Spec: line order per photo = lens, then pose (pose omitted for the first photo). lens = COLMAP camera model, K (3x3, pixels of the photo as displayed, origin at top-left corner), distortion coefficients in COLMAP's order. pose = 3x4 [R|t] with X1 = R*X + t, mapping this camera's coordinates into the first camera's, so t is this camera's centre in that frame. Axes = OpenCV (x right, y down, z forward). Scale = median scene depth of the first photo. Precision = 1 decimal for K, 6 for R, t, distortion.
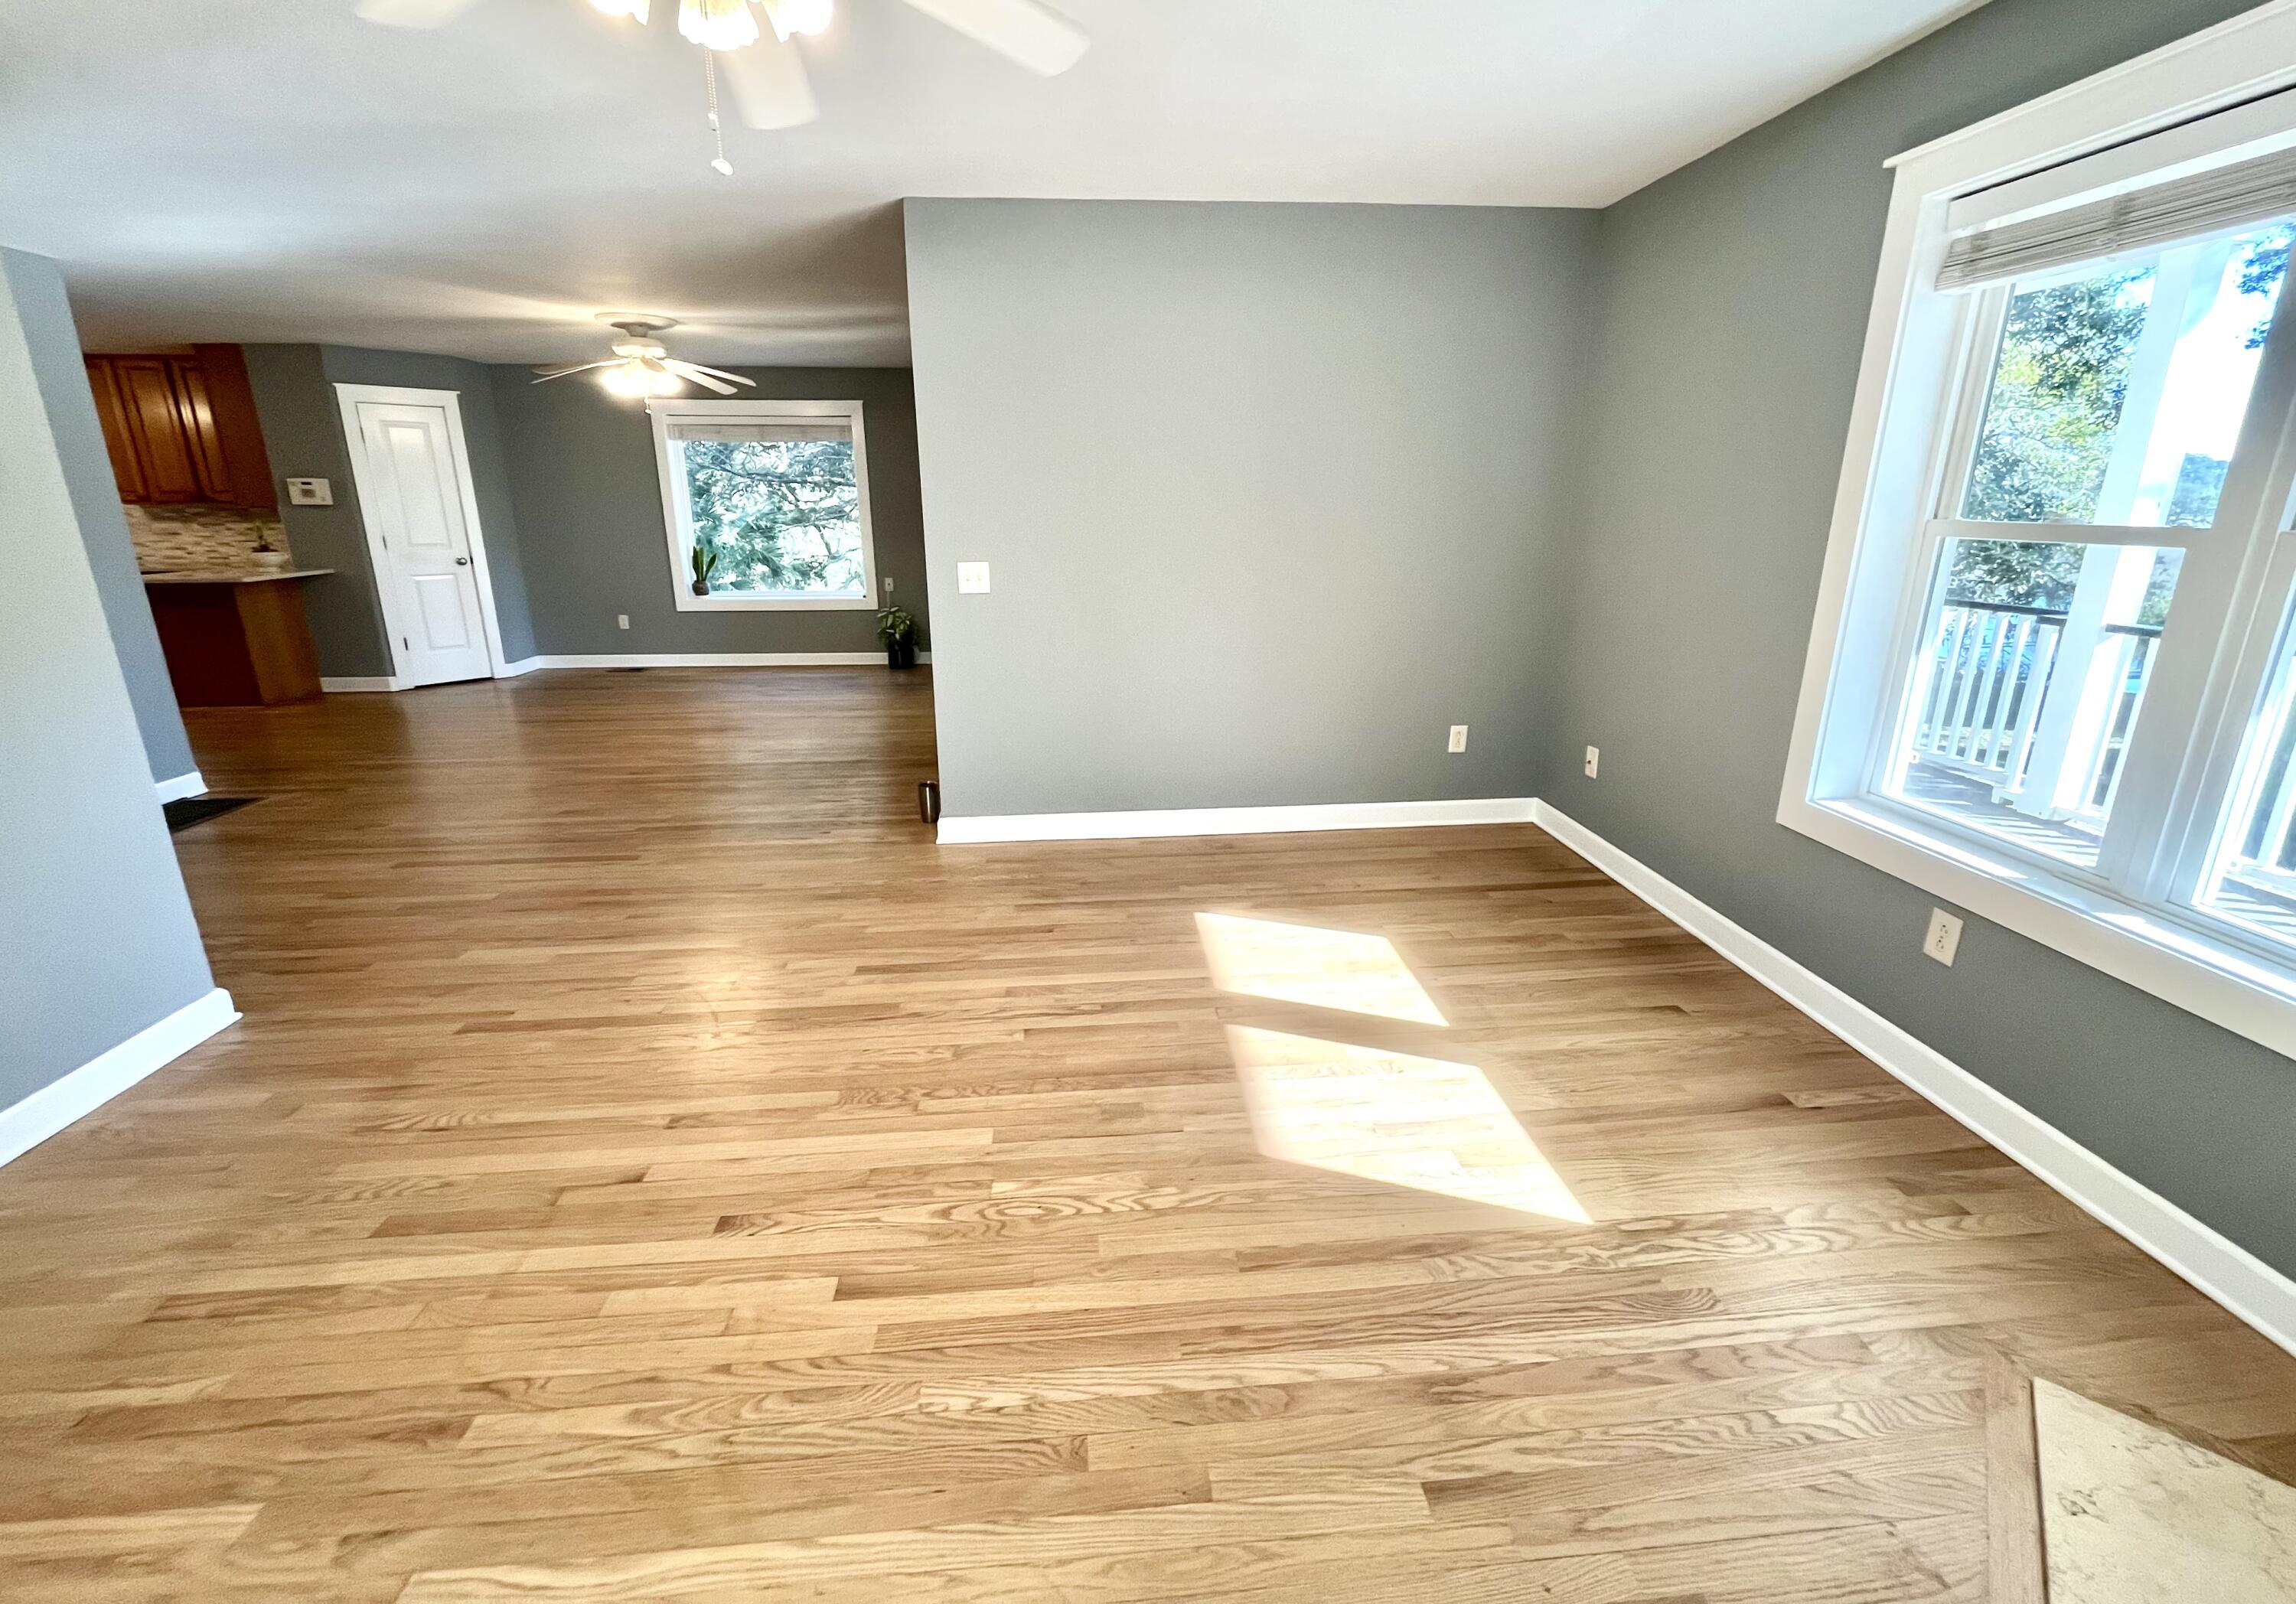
lens RADIAL K [[920.2, 0, 1146.1], [0, 920.2, 748.3], [0, 0, 1]] dist [-0.001402, -0.000395]
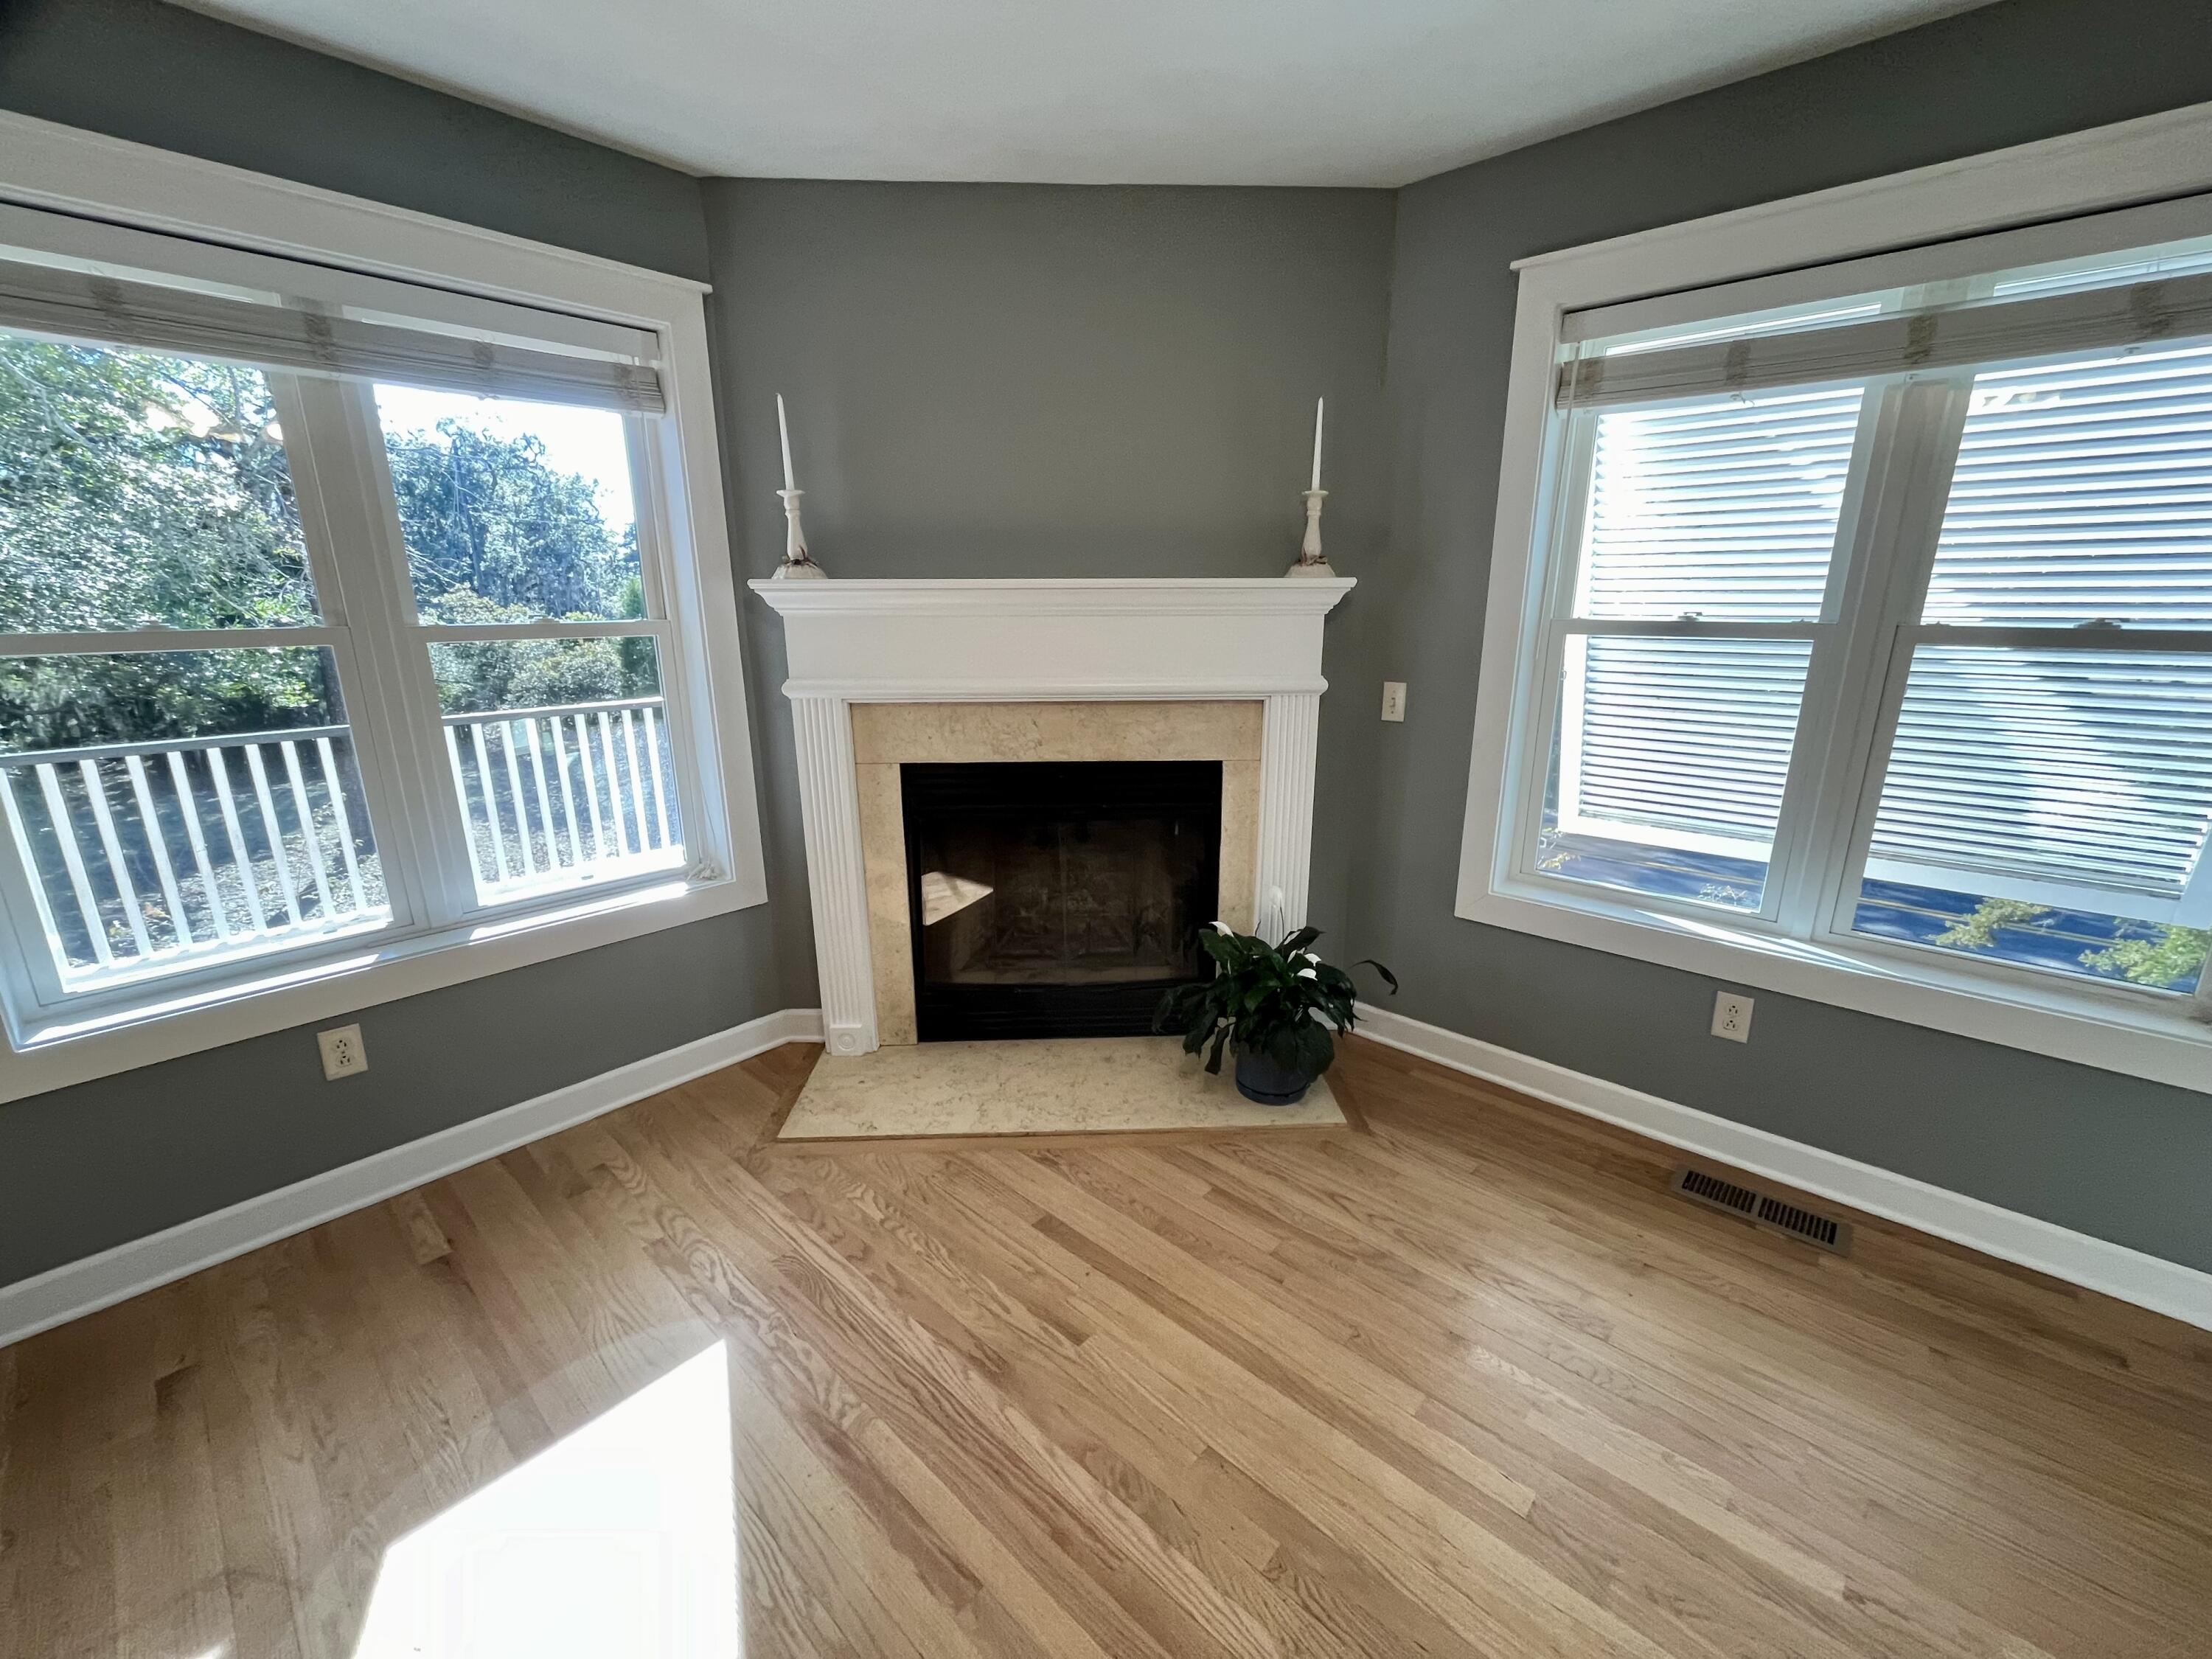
lens RADIAL K [[894.0, 0, 1107.9], [0, 894.0, 834.4], [0, 0, 1]] dist [-0.005826, 0.000654]
pose [[-0.685951, -0.182077, 0.704500, -0.200839], [0.196406, 0.885921, 0.420200, -0.152574], [-0.700640, 0.426604, -0.571937, 0.563736]]
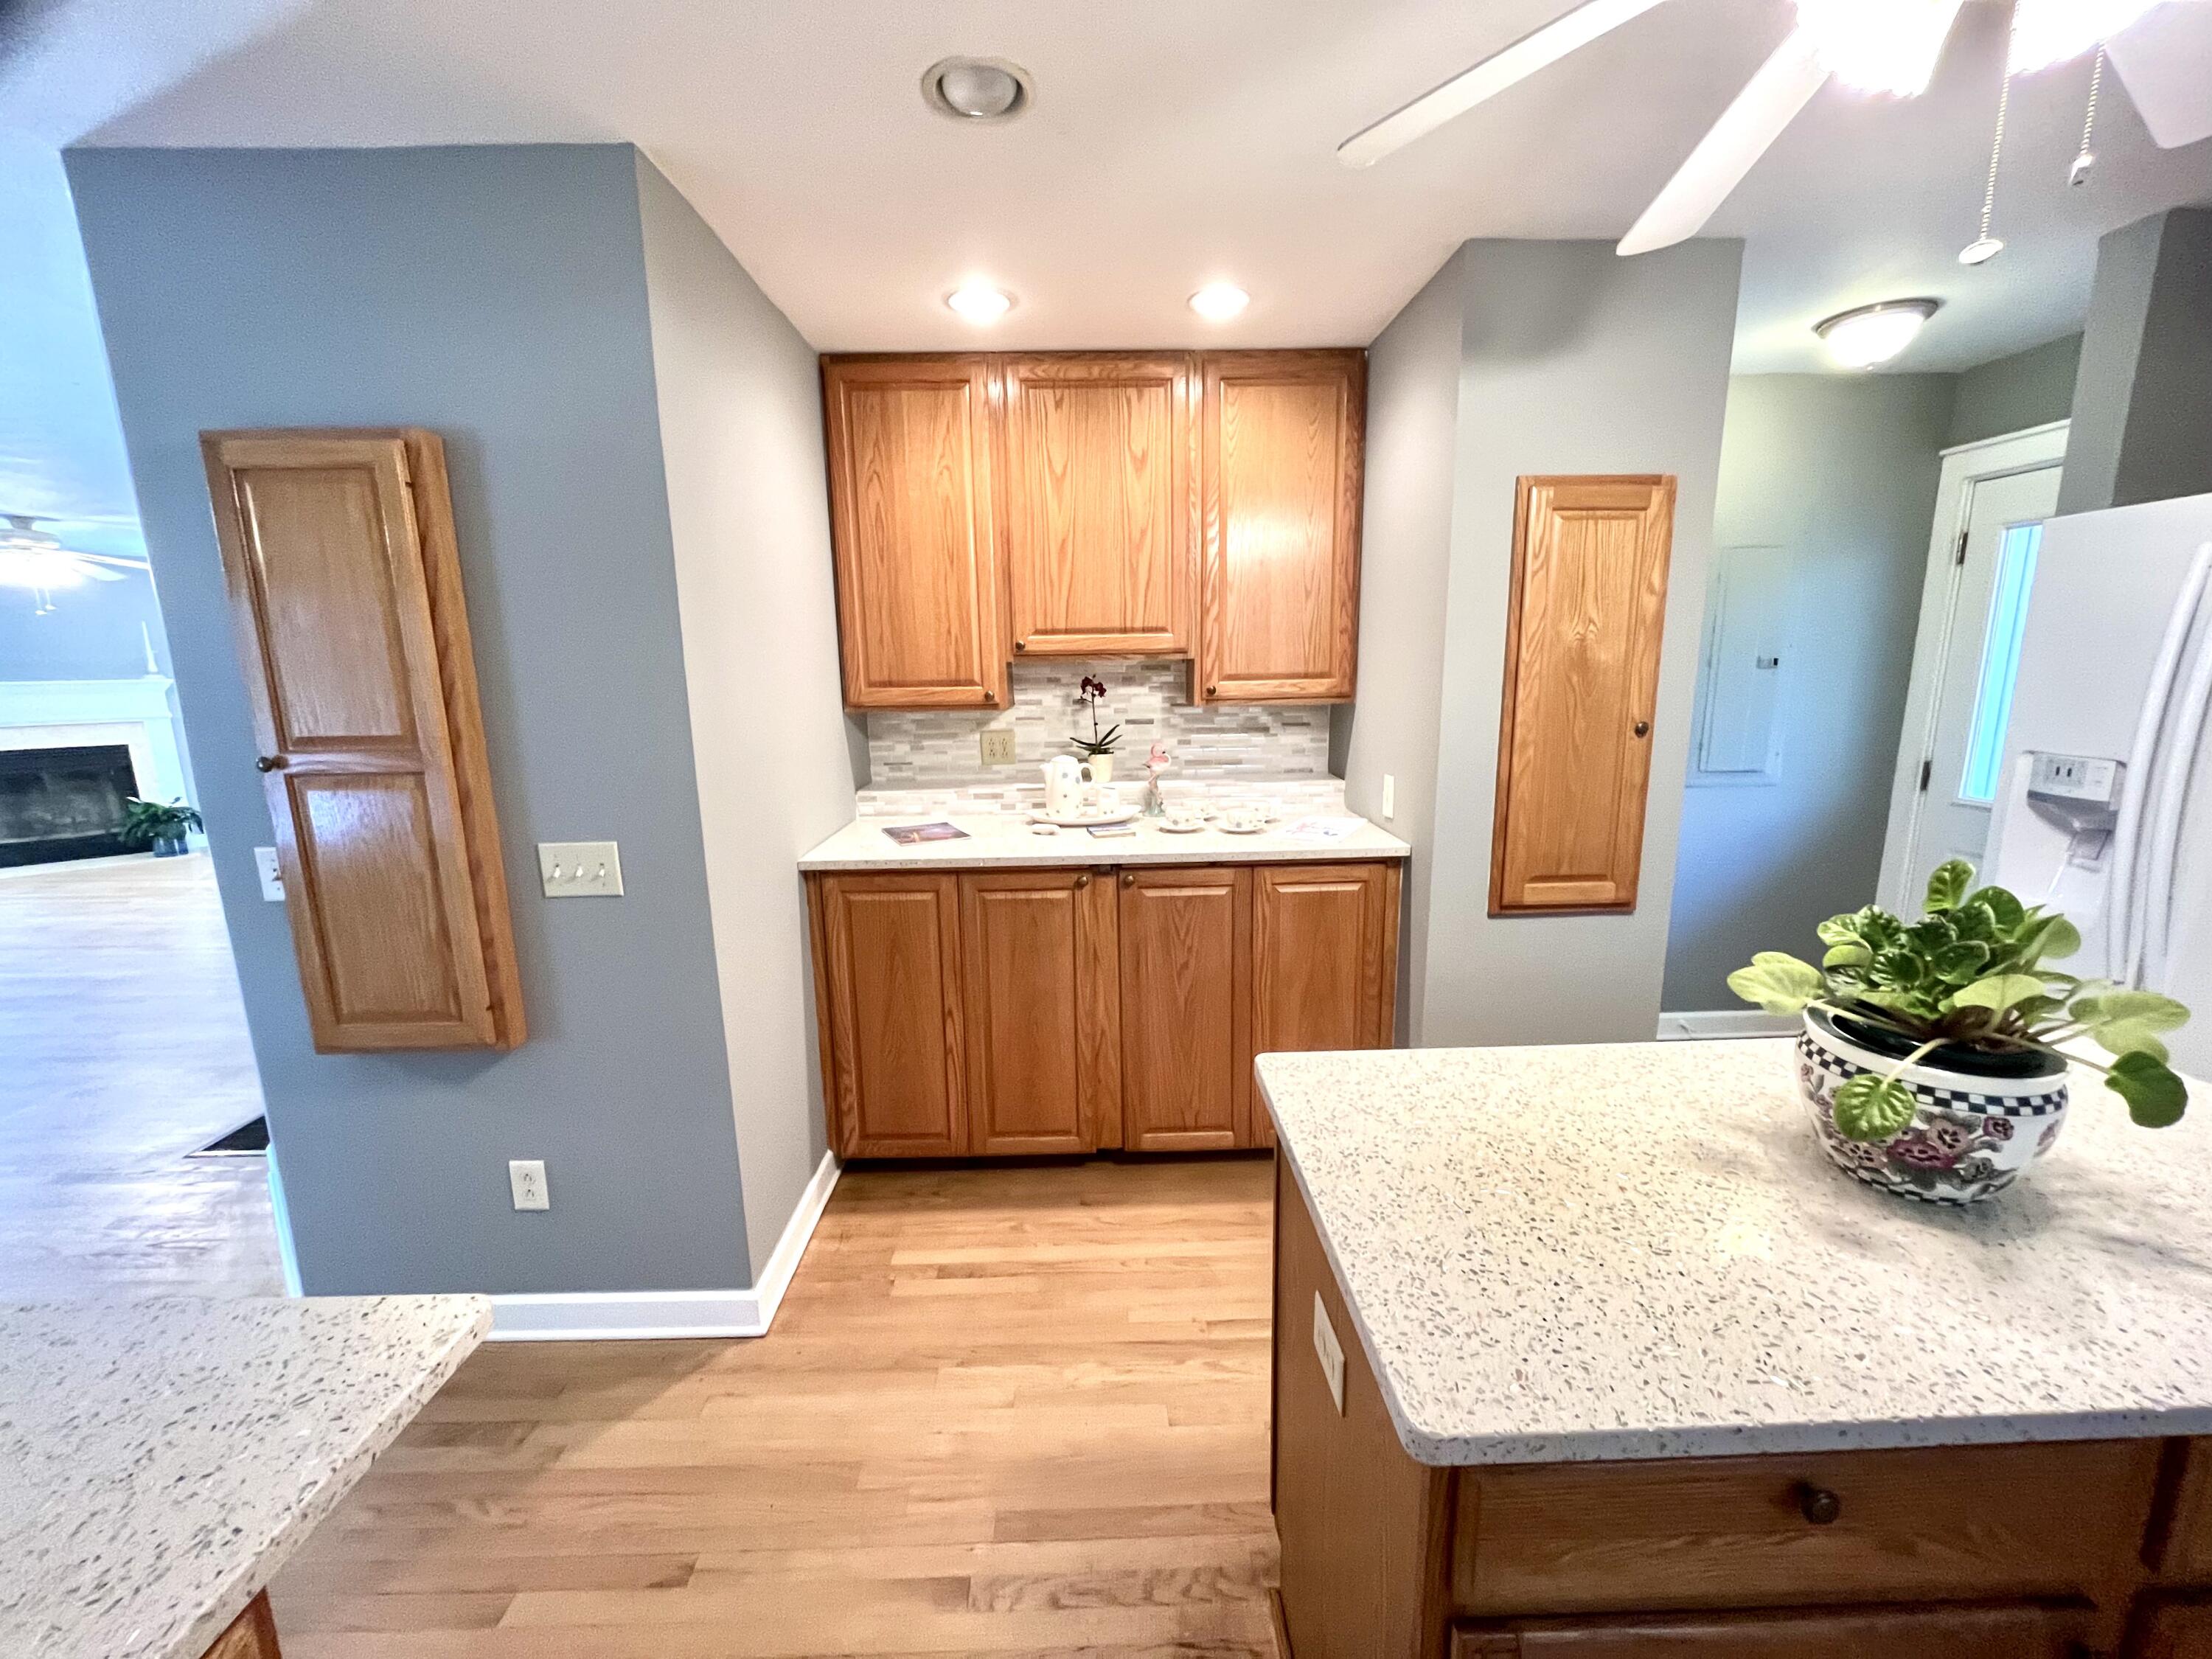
lens RADIAL K [[894.0, 0, 1103.7], [0, 894.0, 822.1], [0, 0, 1]] dist [-0.005826, 0.000654]
pose [[-0.997877, 0.002277, 0.065089, -2.221476], [0.030304, 0.900852, 0.433068, -0.553655], [-0.057650, 0.434121, -0.899008, 1.908815]]
